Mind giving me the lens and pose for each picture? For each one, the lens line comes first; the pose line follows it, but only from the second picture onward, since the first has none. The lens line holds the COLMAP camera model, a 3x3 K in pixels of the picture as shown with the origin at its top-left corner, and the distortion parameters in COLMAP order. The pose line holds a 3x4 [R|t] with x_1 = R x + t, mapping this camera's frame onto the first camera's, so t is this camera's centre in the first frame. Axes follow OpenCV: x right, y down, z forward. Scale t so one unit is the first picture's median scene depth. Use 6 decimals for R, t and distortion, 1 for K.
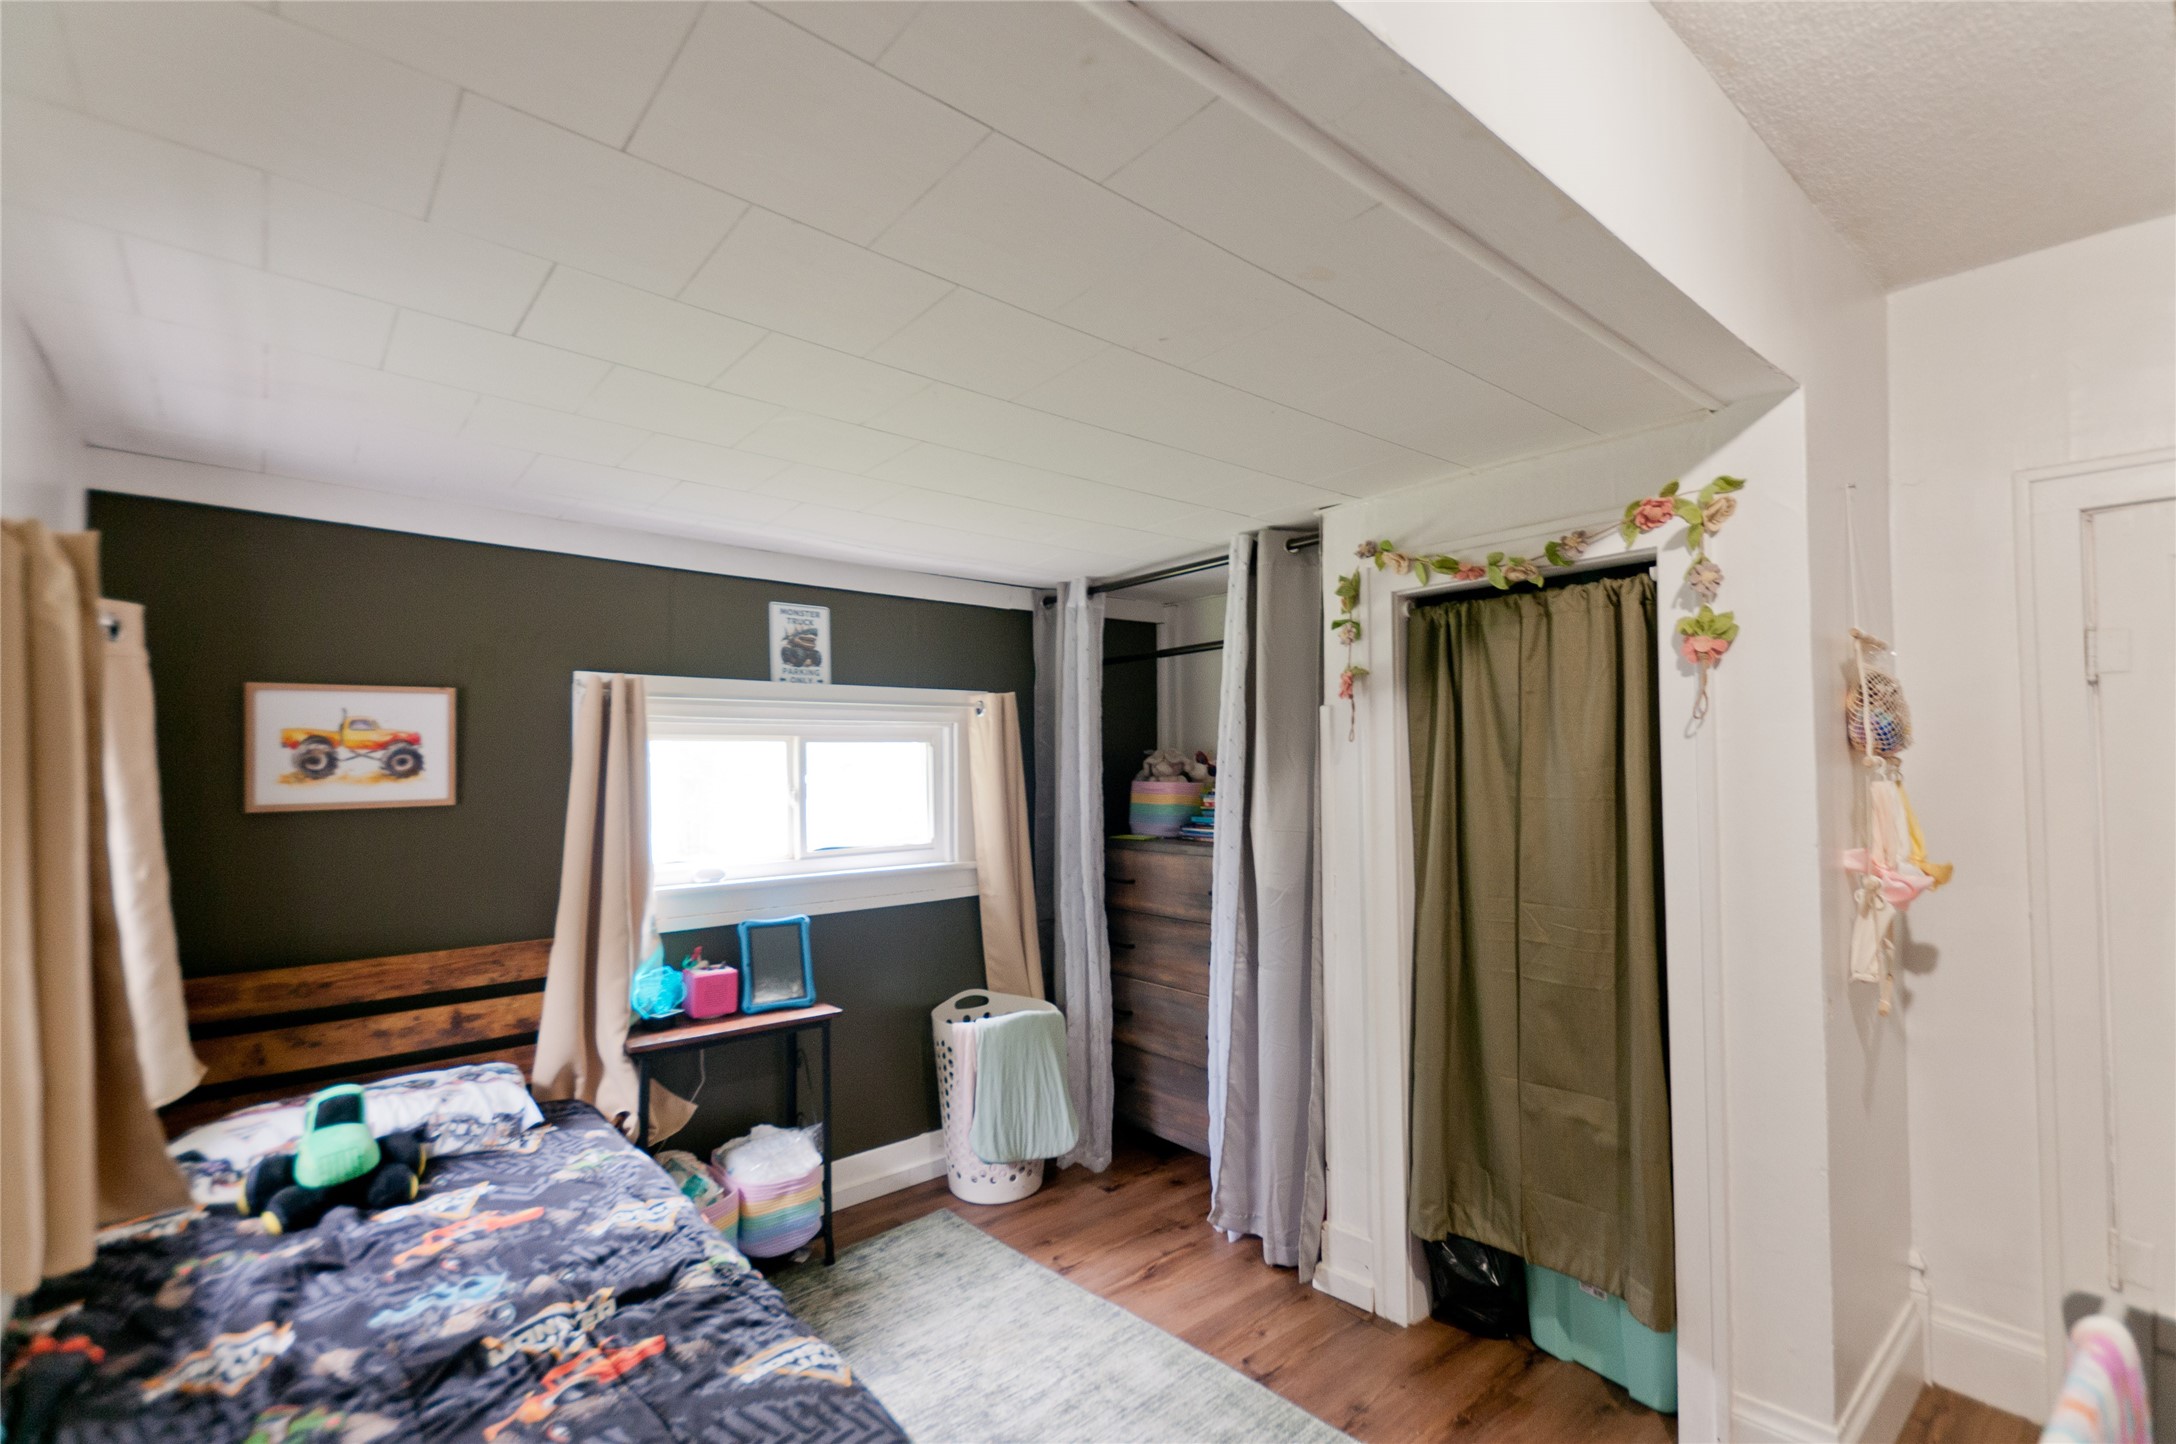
lens RADIAL K [[951.6, 0, 1092.7], [0, 951.6, 735.6], [0, 0, 1]] dist [0.008288, -0.004592]
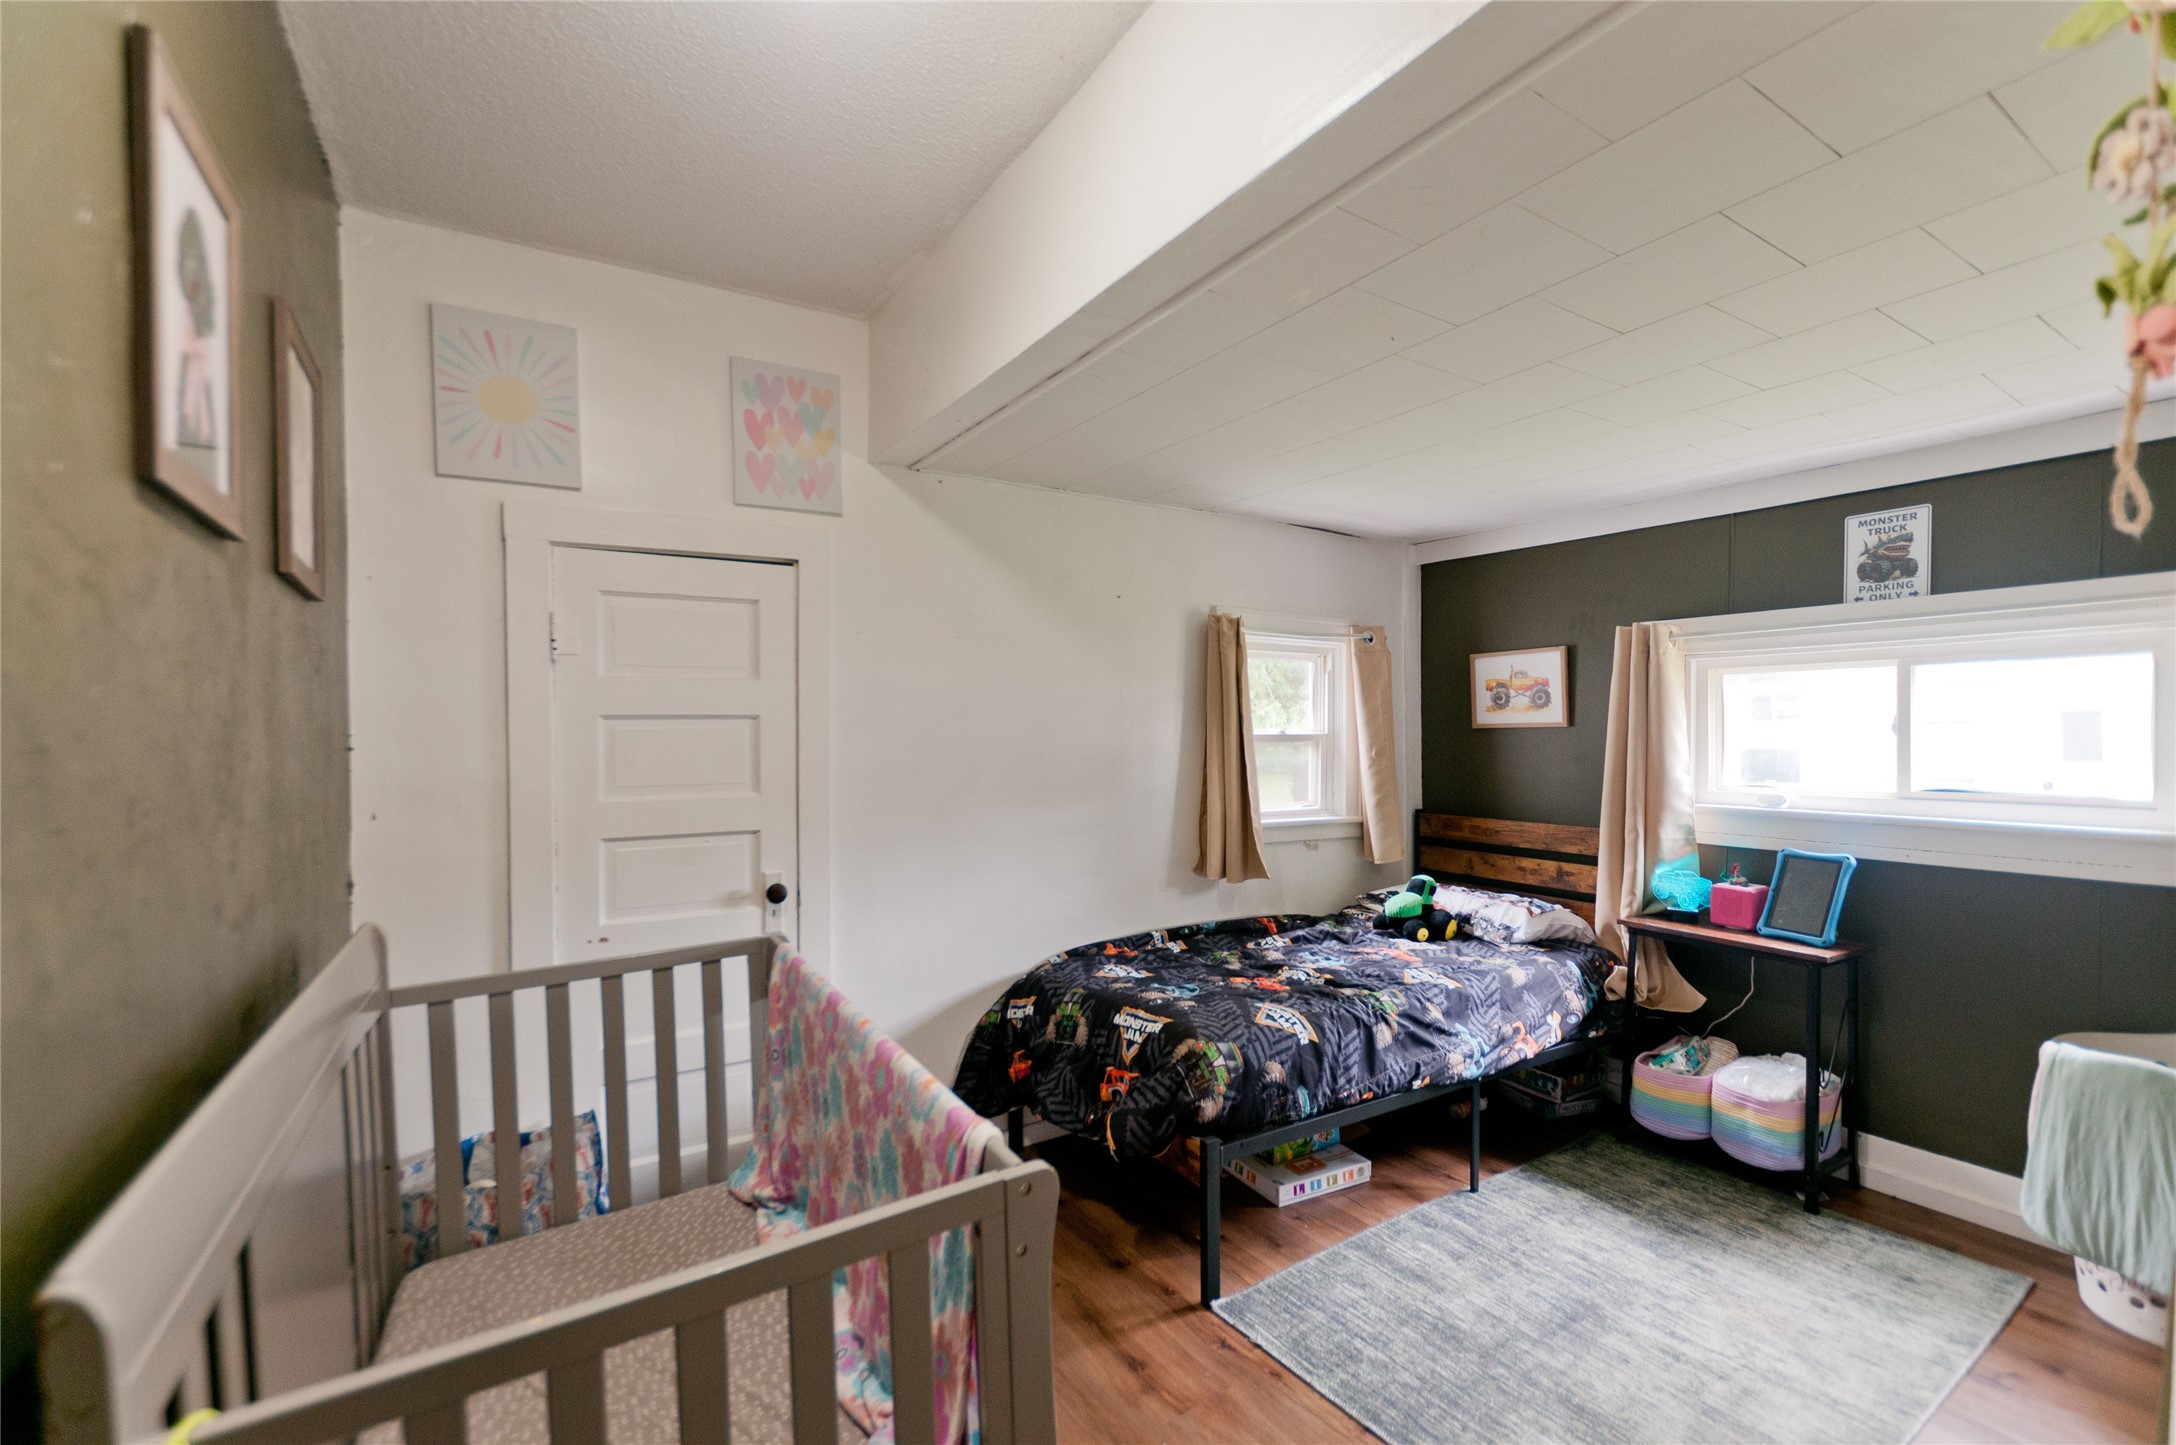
lens RADIAL K [[951.6, 0, 1099.1], [0, 951.6, 728.0], [0, 0, 1]] dist [0.008288, -0.004592]
pose [[-0.143496, 0.016154, -0.989519, 0.859585], [0.045244, 0.998928, 0.009746, 0.028262], [0.988616, -0.043371, -0.144073, 0.505342]]
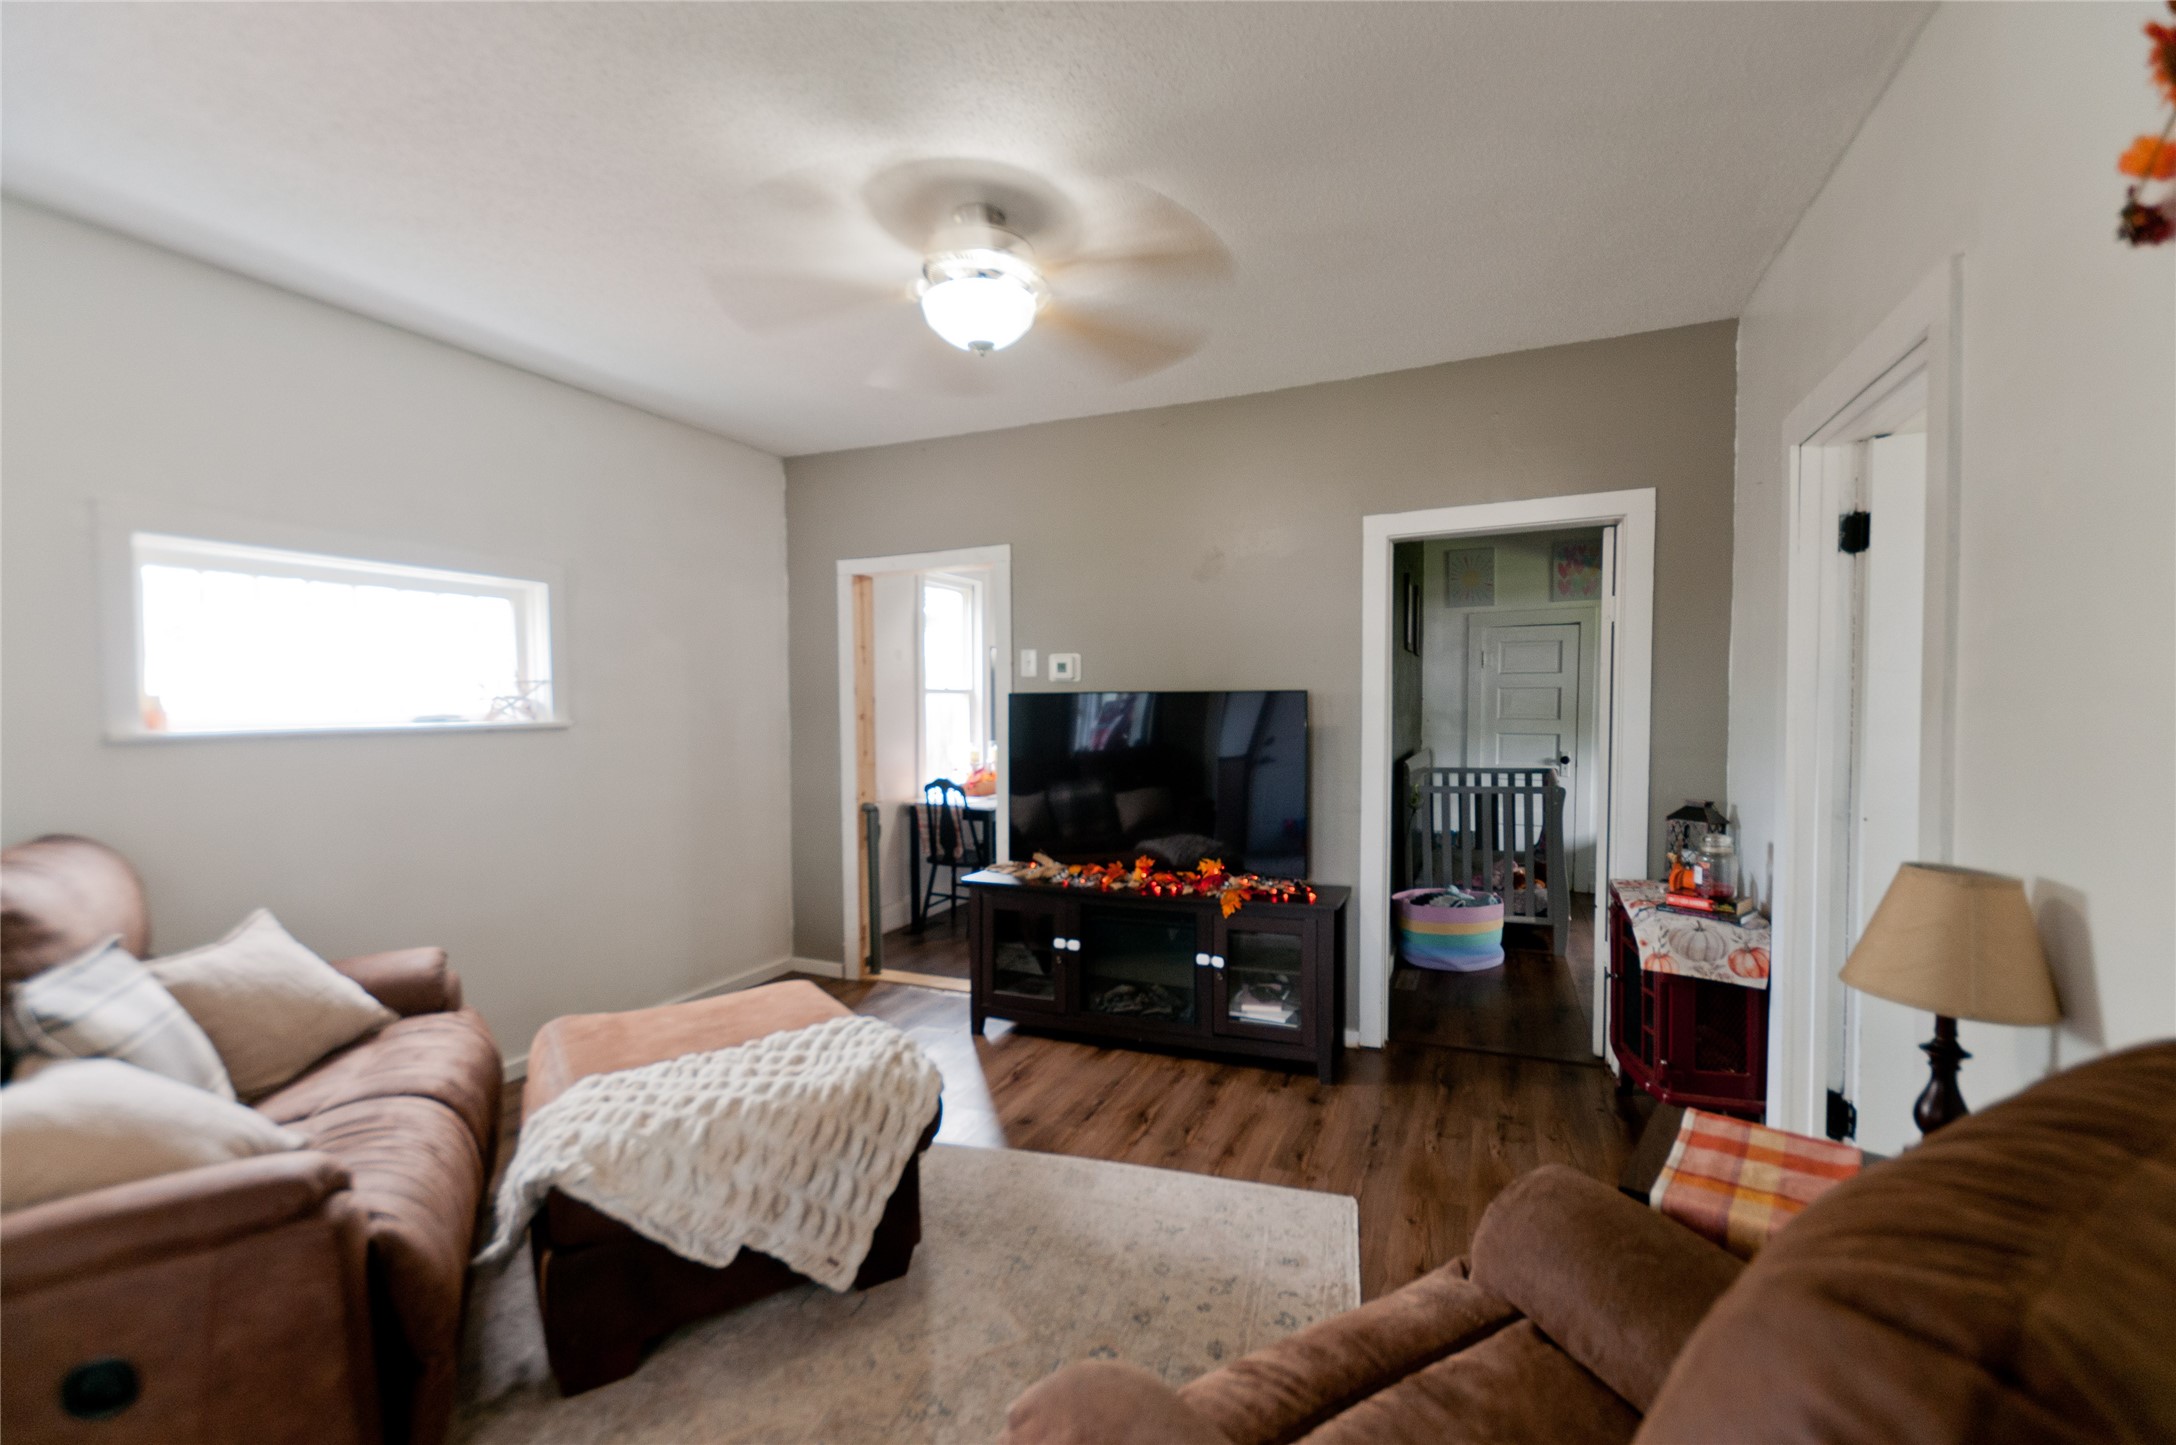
lens RADIAL K [[951.6, 0, 1099.3], [0, 951.6, 723.8], [0, 0, 1]] dist [0.008288, -0.004592]
pose [[-0.892094, 0.025195, -0.451146, 2.180350], [0.026006, 0.999652, 0.004403, 0.062712], [0.451100, -0.007805, -0.892439, 1.744235]]
